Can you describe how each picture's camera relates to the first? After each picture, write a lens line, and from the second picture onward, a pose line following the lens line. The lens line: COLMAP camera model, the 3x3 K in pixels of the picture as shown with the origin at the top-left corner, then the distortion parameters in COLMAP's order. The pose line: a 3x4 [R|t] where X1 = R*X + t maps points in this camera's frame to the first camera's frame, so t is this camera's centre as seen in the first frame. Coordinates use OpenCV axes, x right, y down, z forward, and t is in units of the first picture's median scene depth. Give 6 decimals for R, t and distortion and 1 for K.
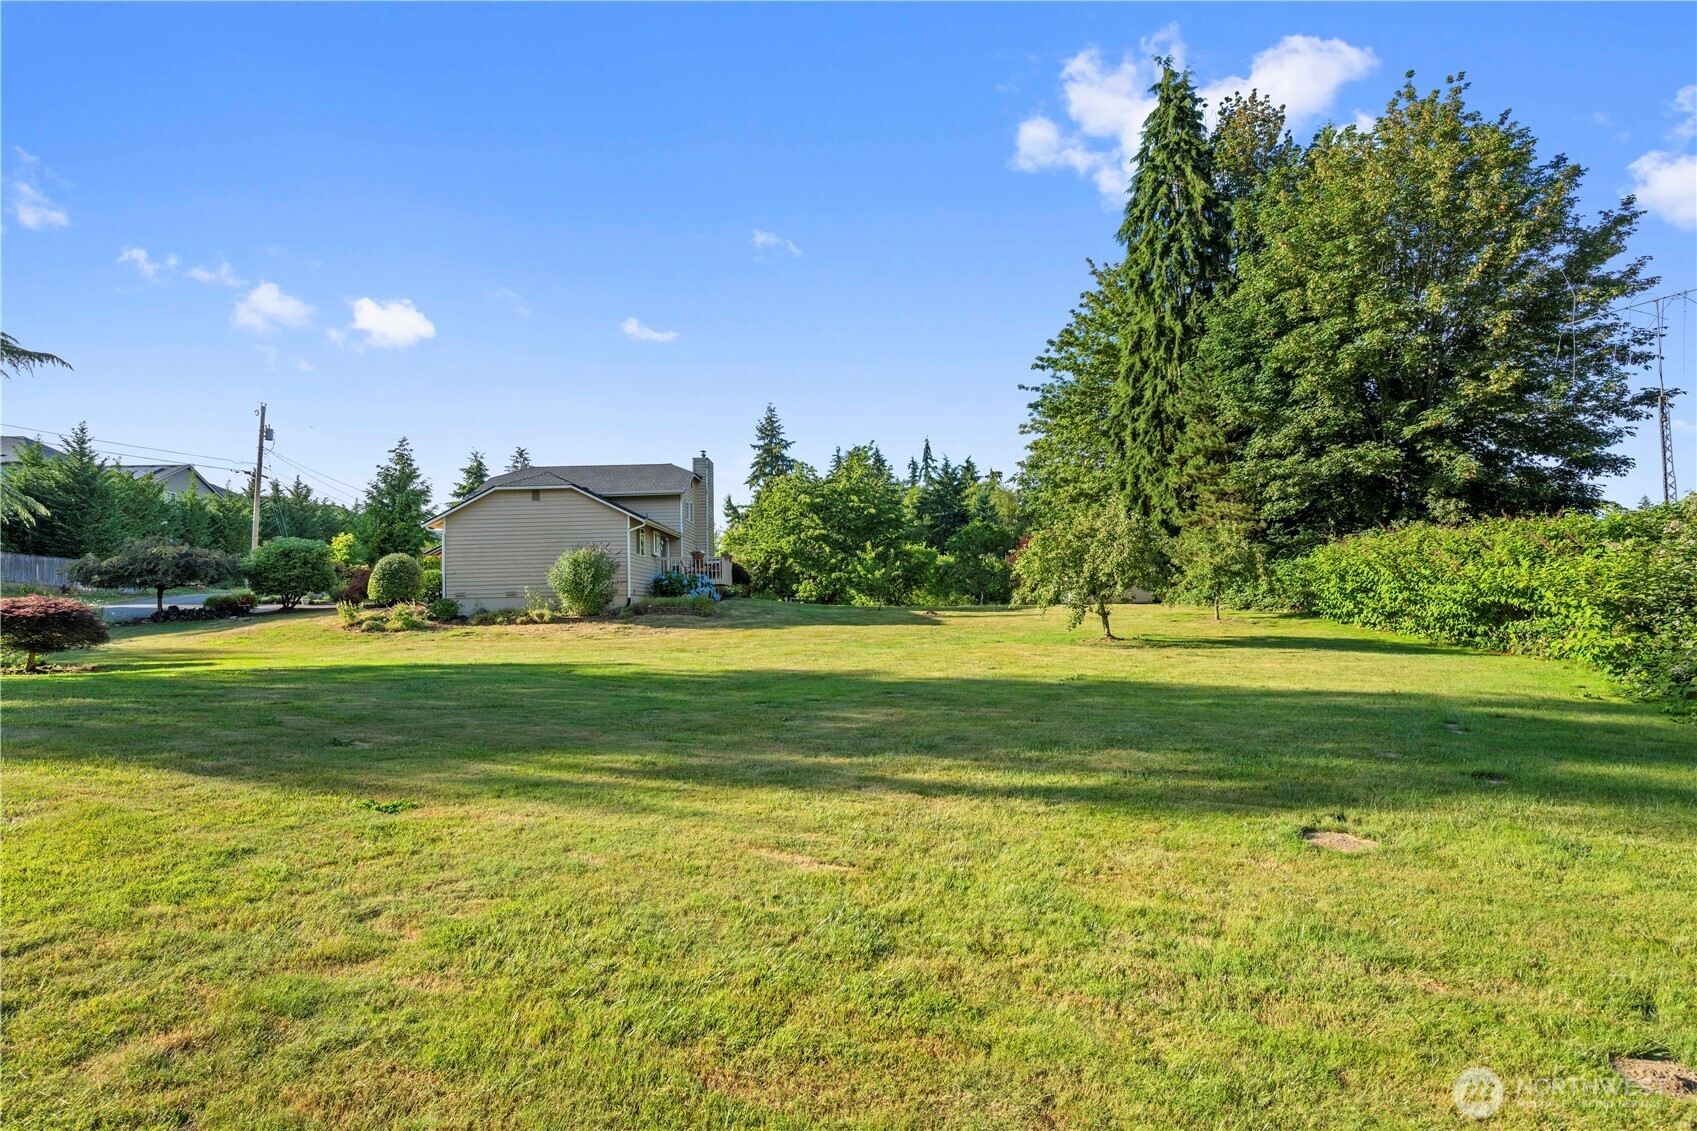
lens RADIAL K [[864.0, 0, 847.2], [0, 864.0, 557.2], [0, 0, 1]] dist [0.012081, -0.000381]
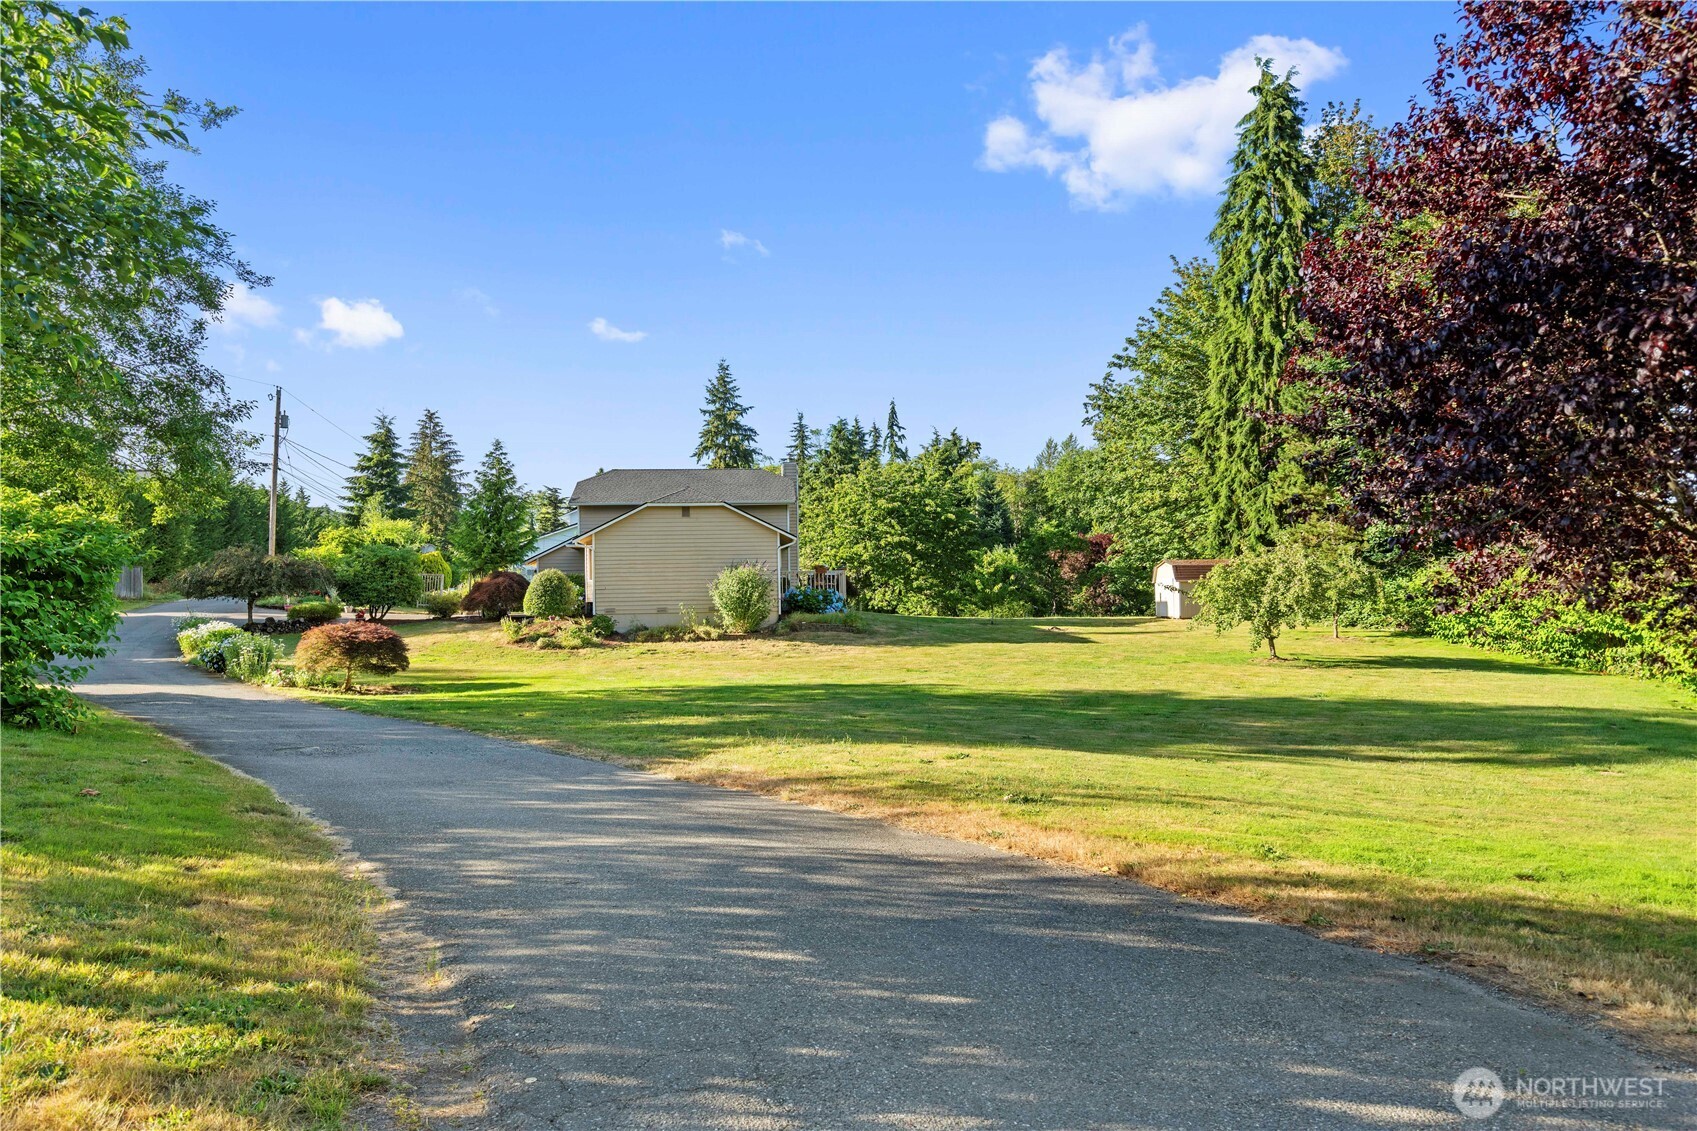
lens RADIAL K [[1099.3, 0, 849.0], [0, 1099.3, 573.1], [0, 0, 1]] dist [0.011673, 0.000565]
pose [[0.994447, 0.007232, 0.104986, -0.240287], [-0.011092, 0.999282, 0.036231, -0.038443], [-0.104649, -0.037194, 0.993813, -0.225495]]
